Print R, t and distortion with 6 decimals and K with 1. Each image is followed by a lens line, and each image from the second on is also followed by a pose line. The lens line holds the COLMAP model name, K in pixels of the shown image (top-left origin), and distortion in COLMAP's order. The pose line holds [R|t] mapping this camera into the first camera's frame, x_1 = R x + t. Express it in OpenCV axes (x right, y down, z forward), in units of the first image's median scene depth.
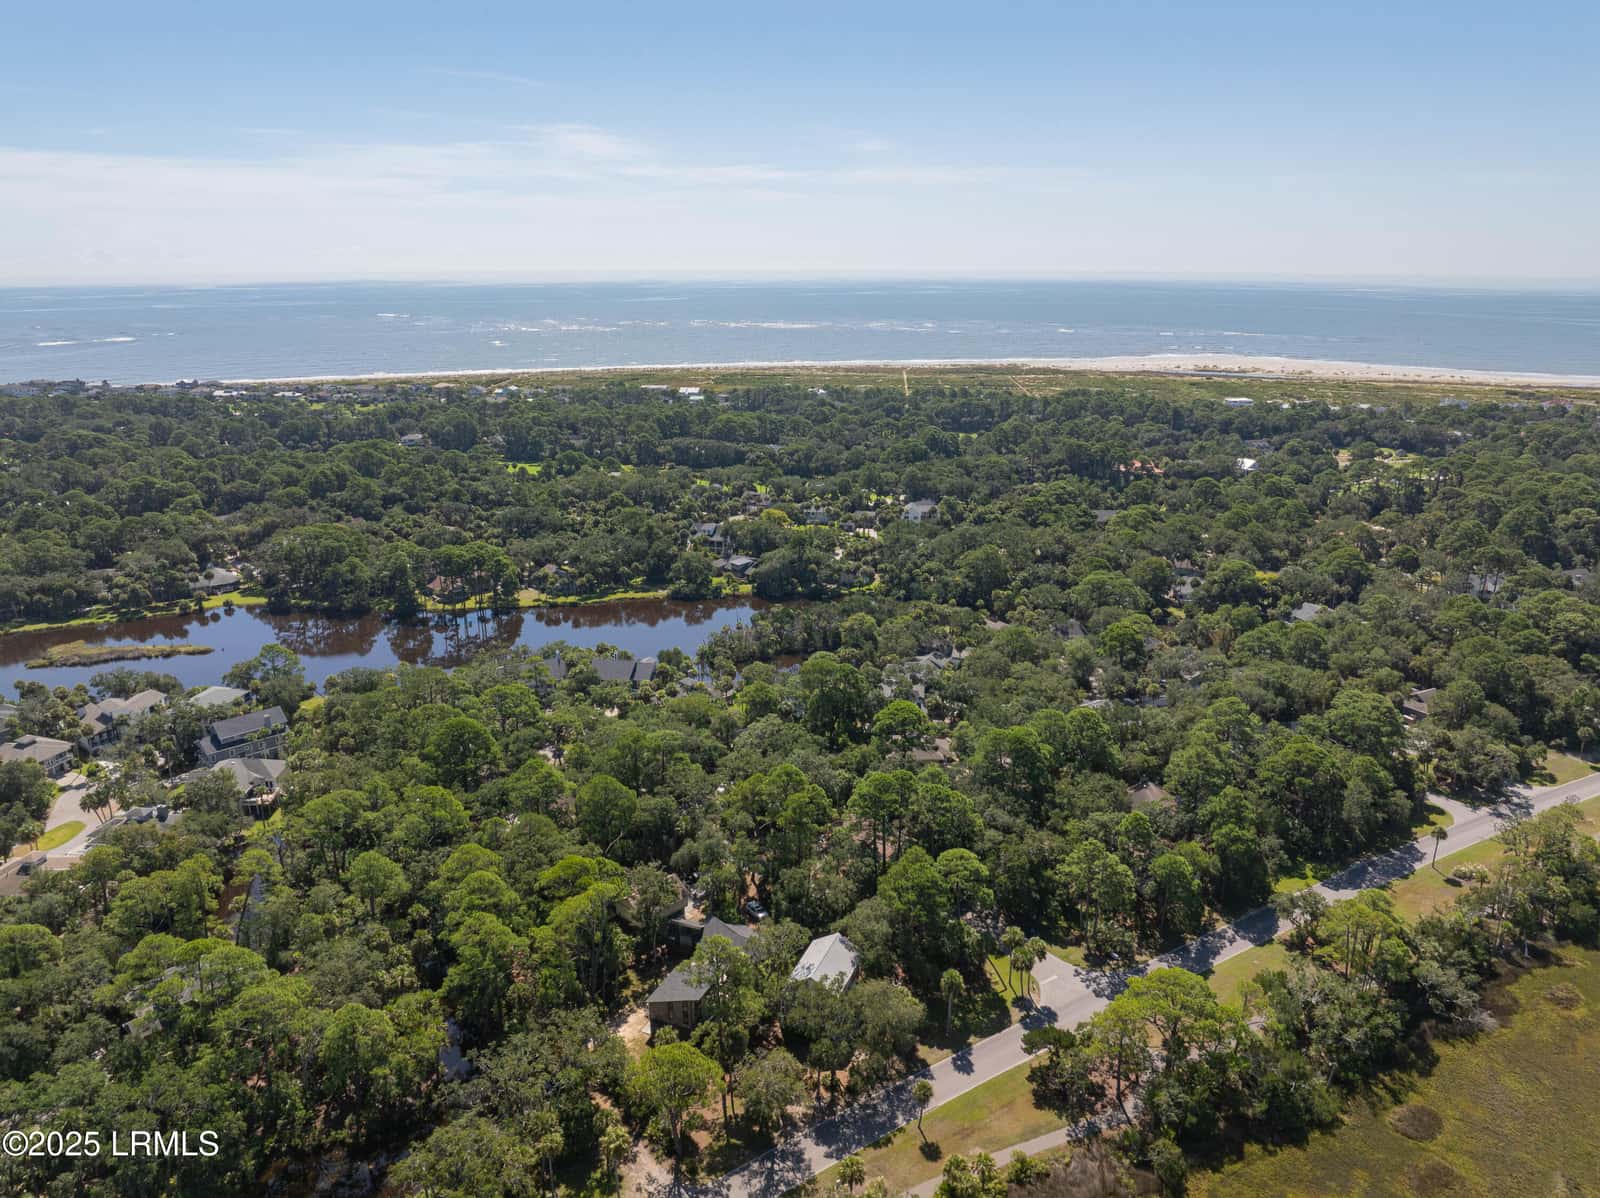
lens RADIAL K [[1138.3, 0, 803.7], [0, 1138.3, 592.9], [0, 0, 1]] dist [-0.062555, 0.041765]
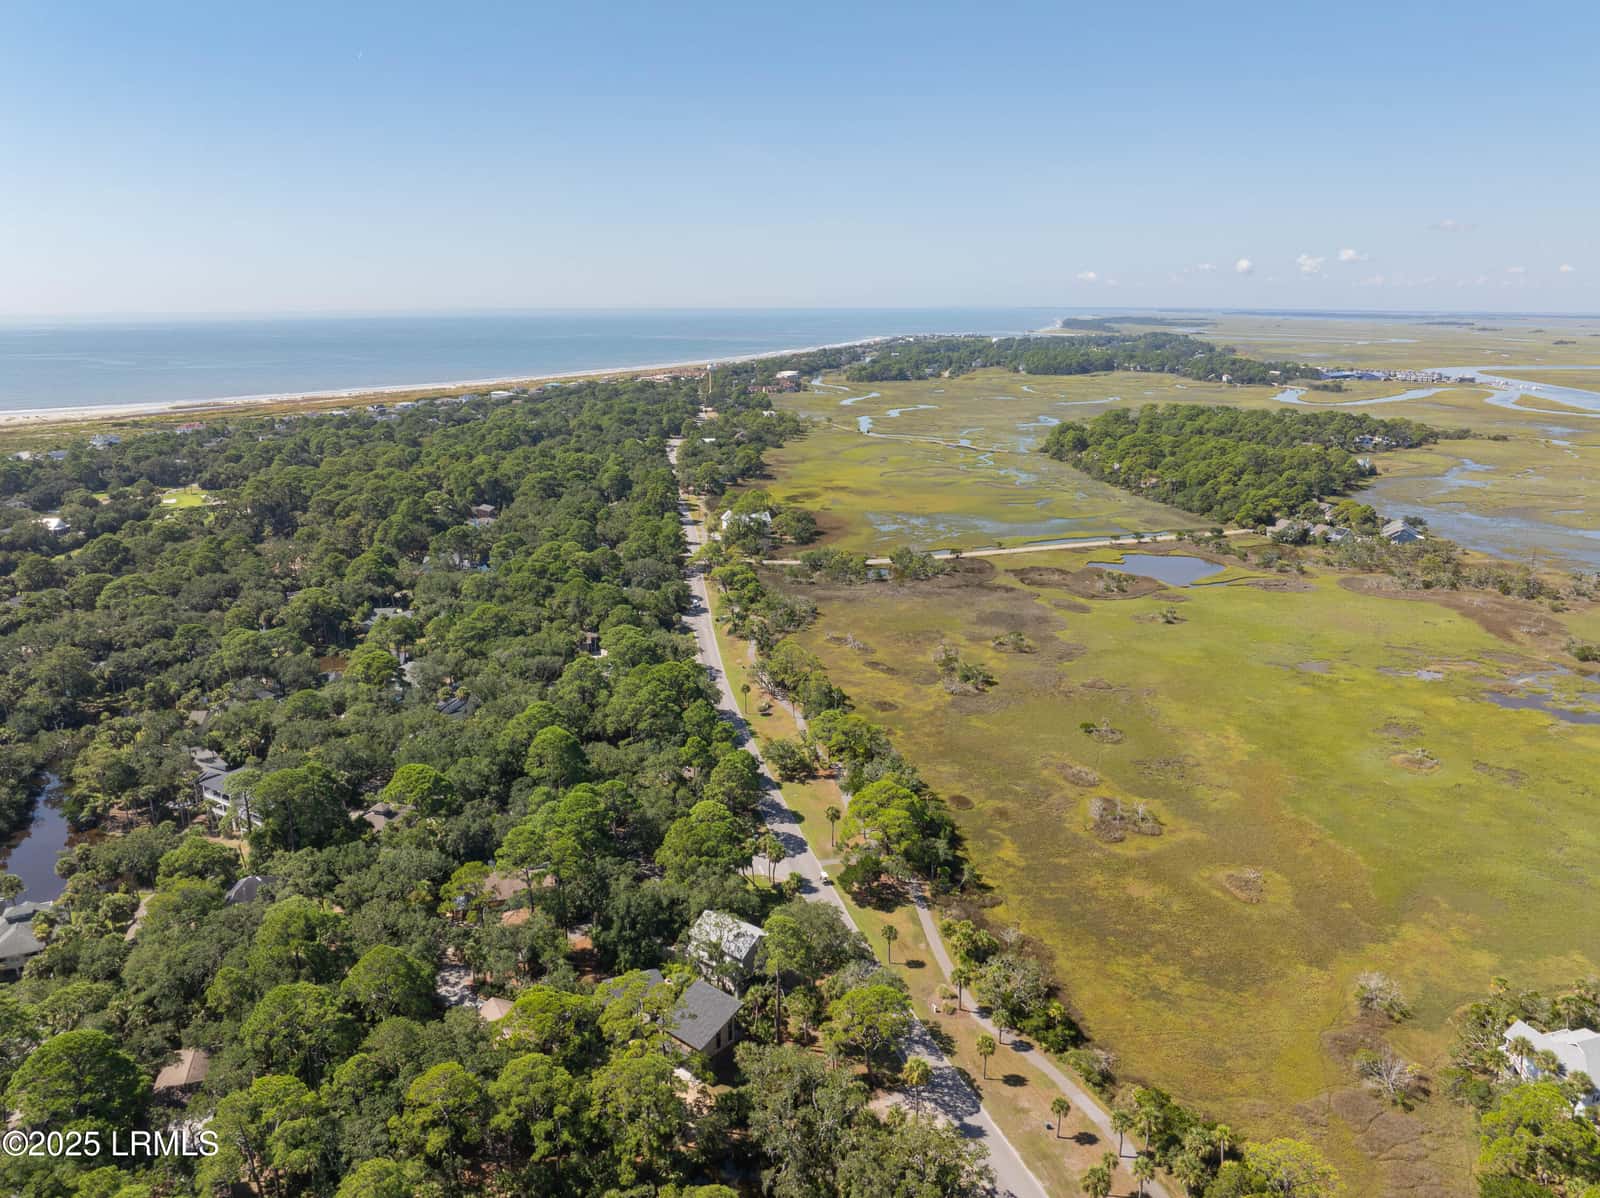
lens RADIAL K [[1127.5, 0, 807.2], [0, 1127.5, 599.2], [0, 0, 1]] dist [-0.031604, -0.004469]
pose [[0.305572, -0.248238, 0.919241, -0.916599], [0.269623, 0.948462, 0.166502, -0.146900], [-0.913197, 0.196971, 0.356754, 0.494444]]
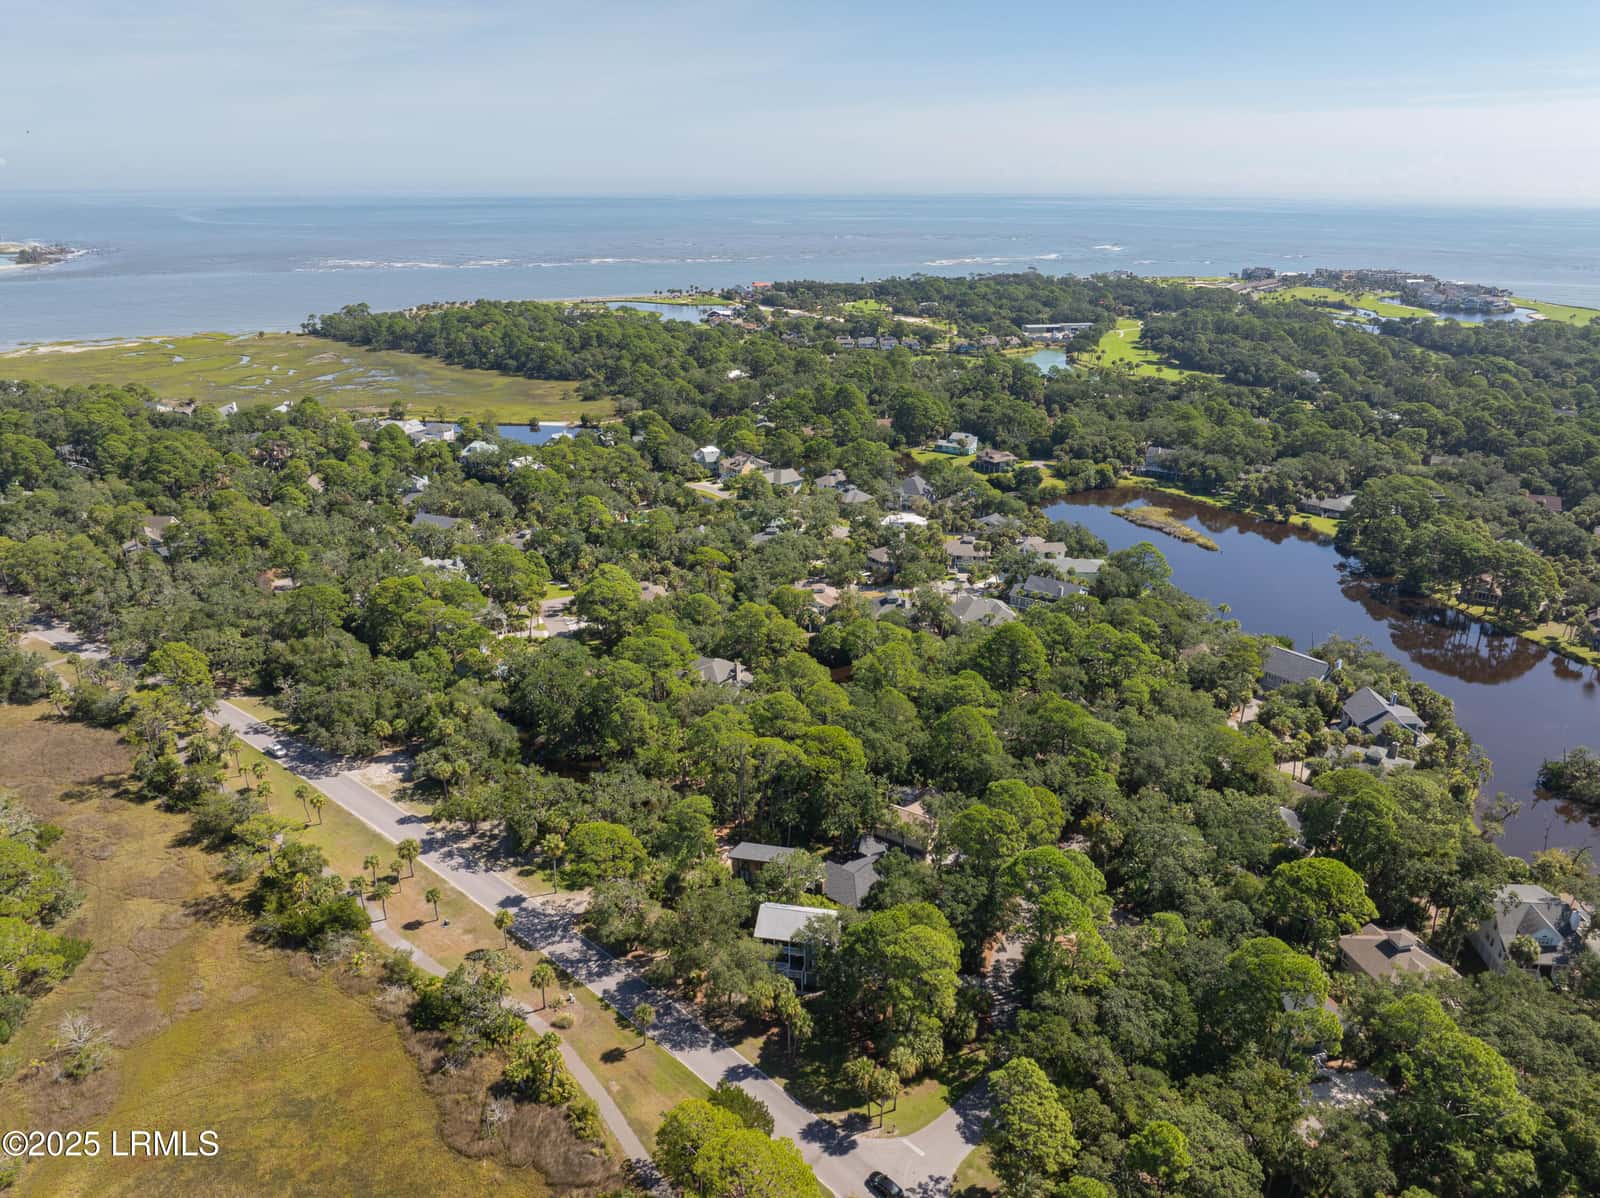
lens RADIAL K [[1127.5, 0, 807.2], [0, 1127.5, 599.2], [0, 0, 1]] dist [-0.031604, -0.004469]
pose [[0.175484, 0.350989, -0.919789, 0.854675], [-0.278574, 0.913806, 0.295558, -0.229950], [0.944247, 0.204364, 0.258135, 0.717452]]
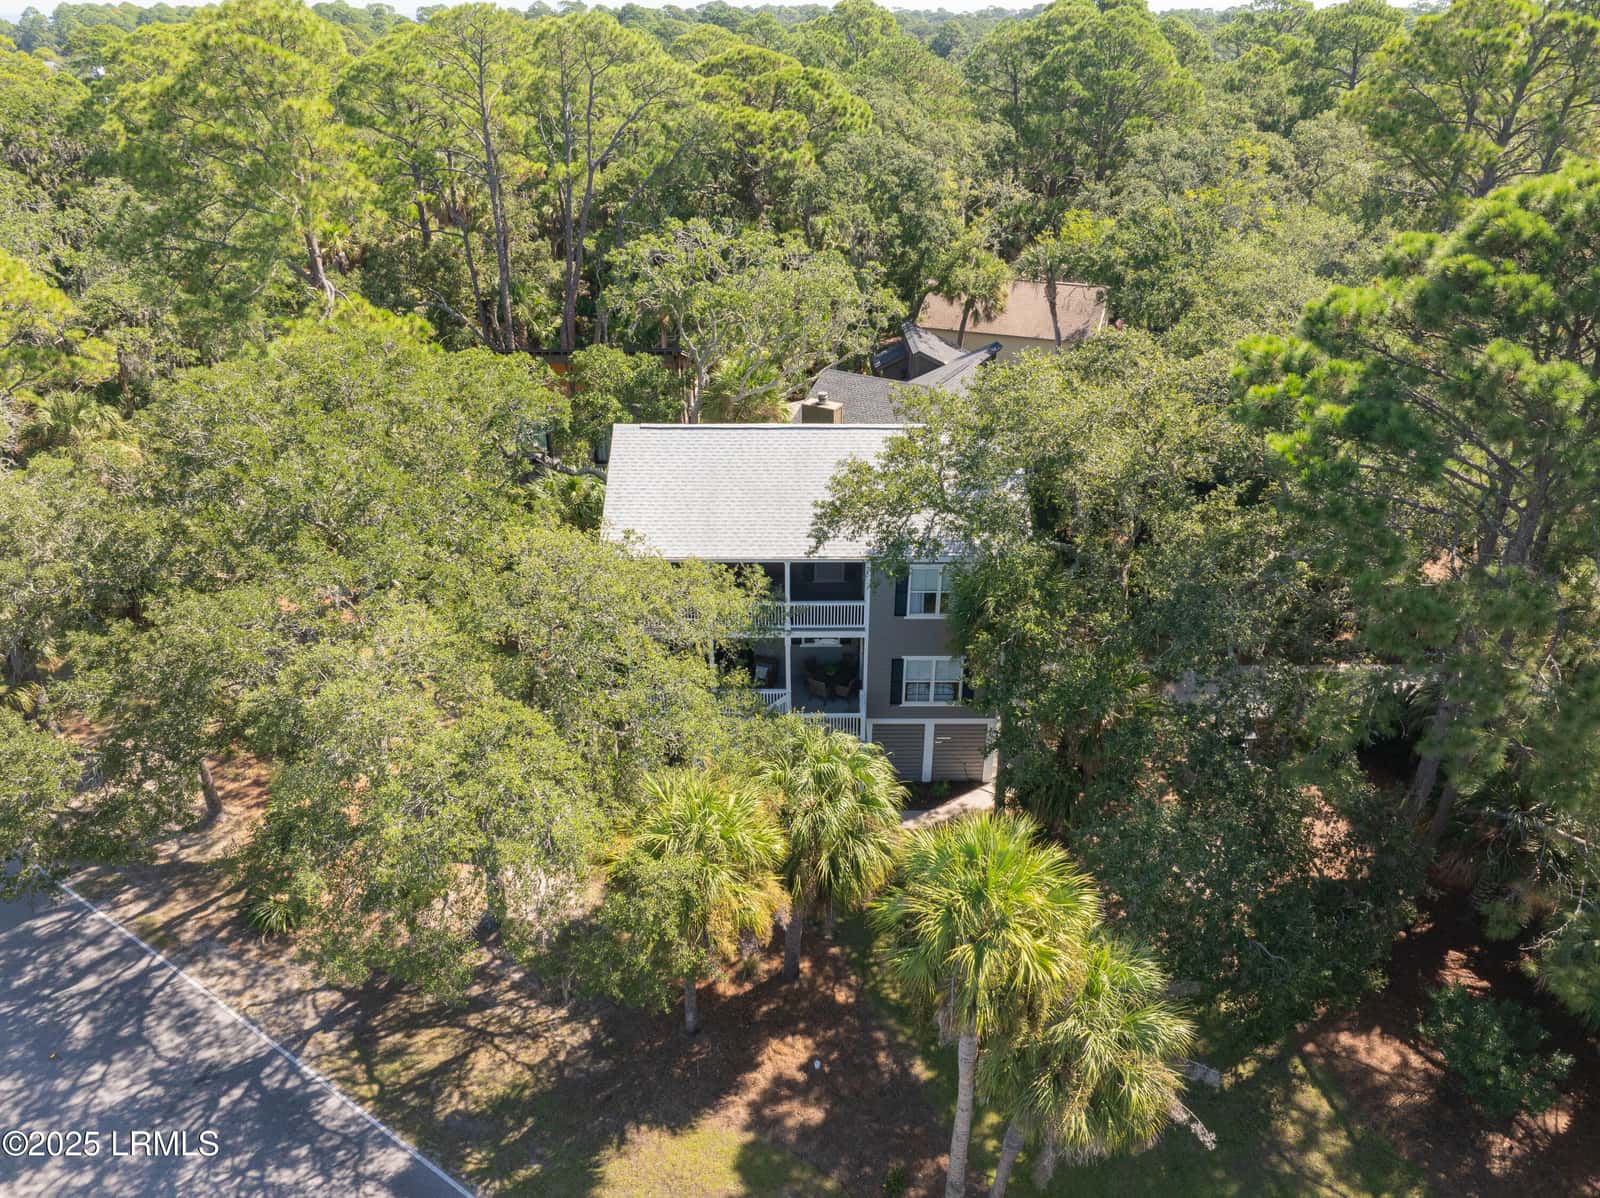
lens RADIAL K [[1138.3, 0, 803.7], [0, 1138.3, 592.9], [0, 0, 1]] dist [-0.062555, 0.041765]
pose [[0.365226, 0.434694, -0.823196, 0.198129], [-0.262014, 0.896535, 0.357174, 0.283816], [0.893285, 0.085240, 0.441334, 0.941258]]
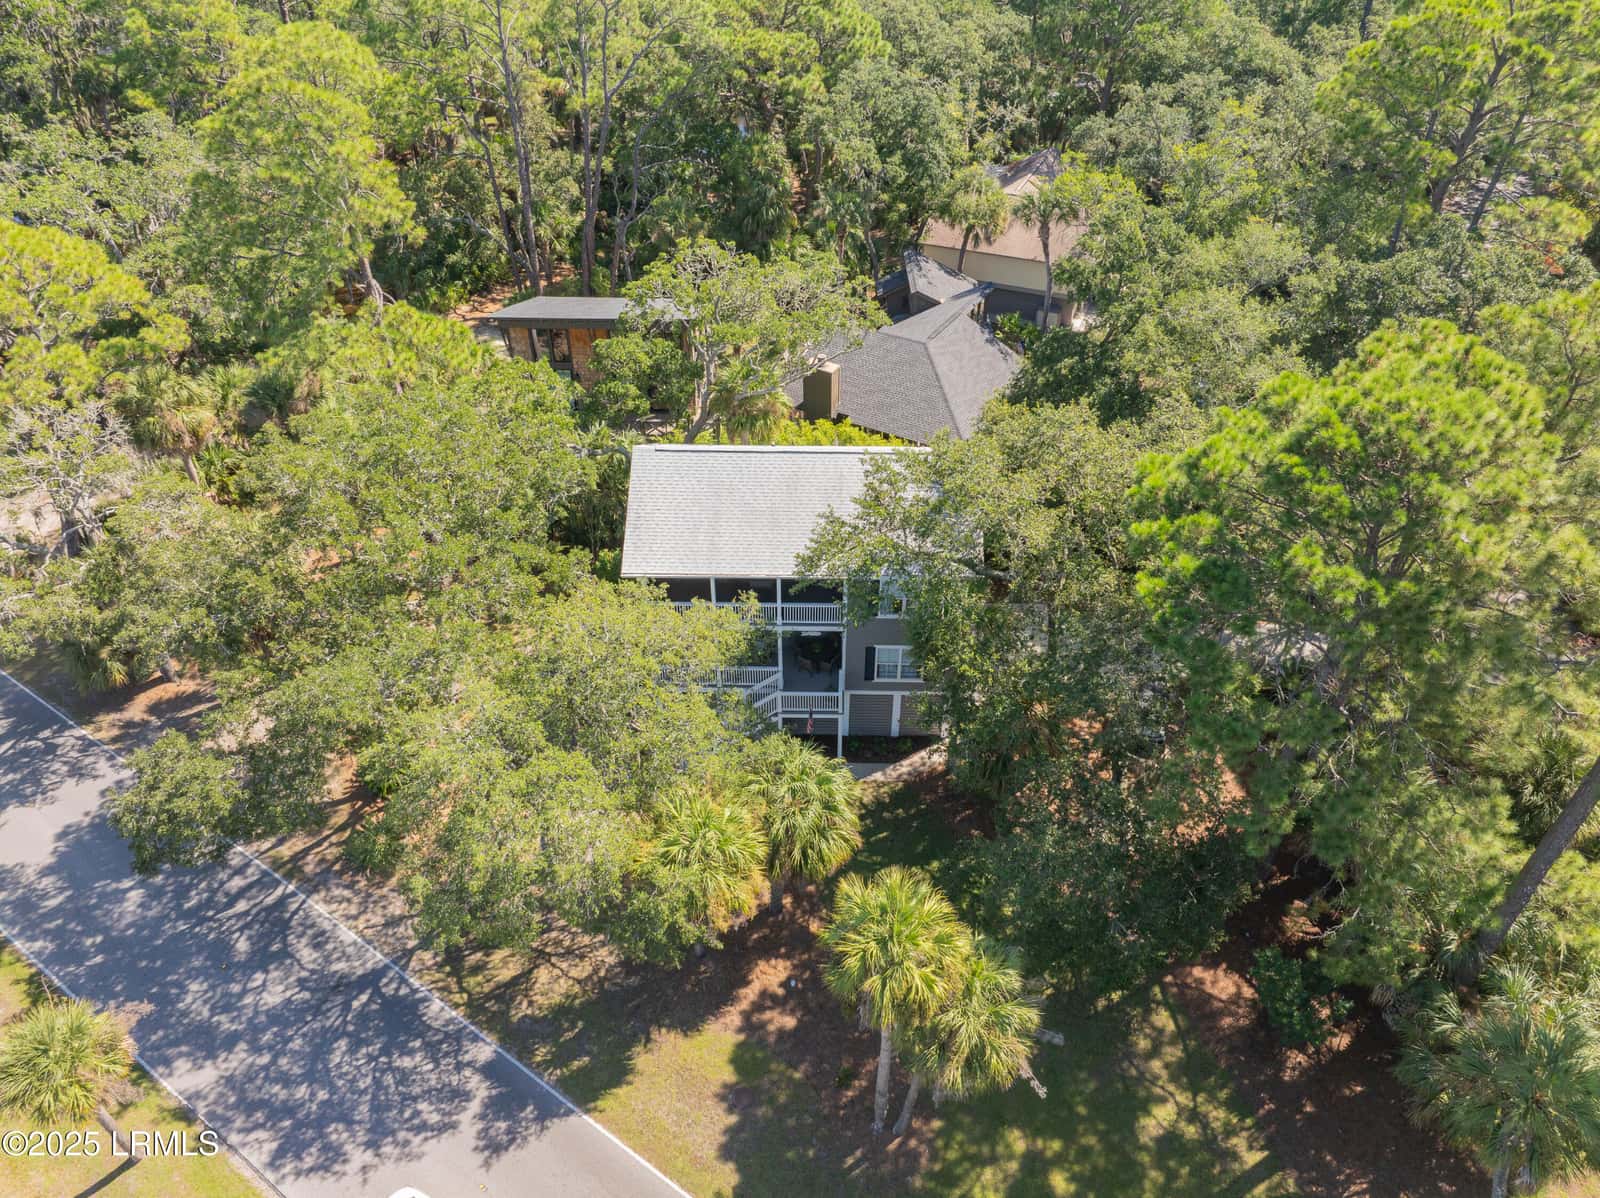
lens RADIAL K [[1133.5, 0, 806.5], [0, 1133.5, 598.7], [0, 0, 1]] dist [-0.062573, 0.042272]
pose [[0.344250, 0.588223, -0.731769, 0.210216], [-0.265412, 0.808587, 0.525113, 0.229562], [0.900582, 0.013450, 0.434477, 0.928103]]
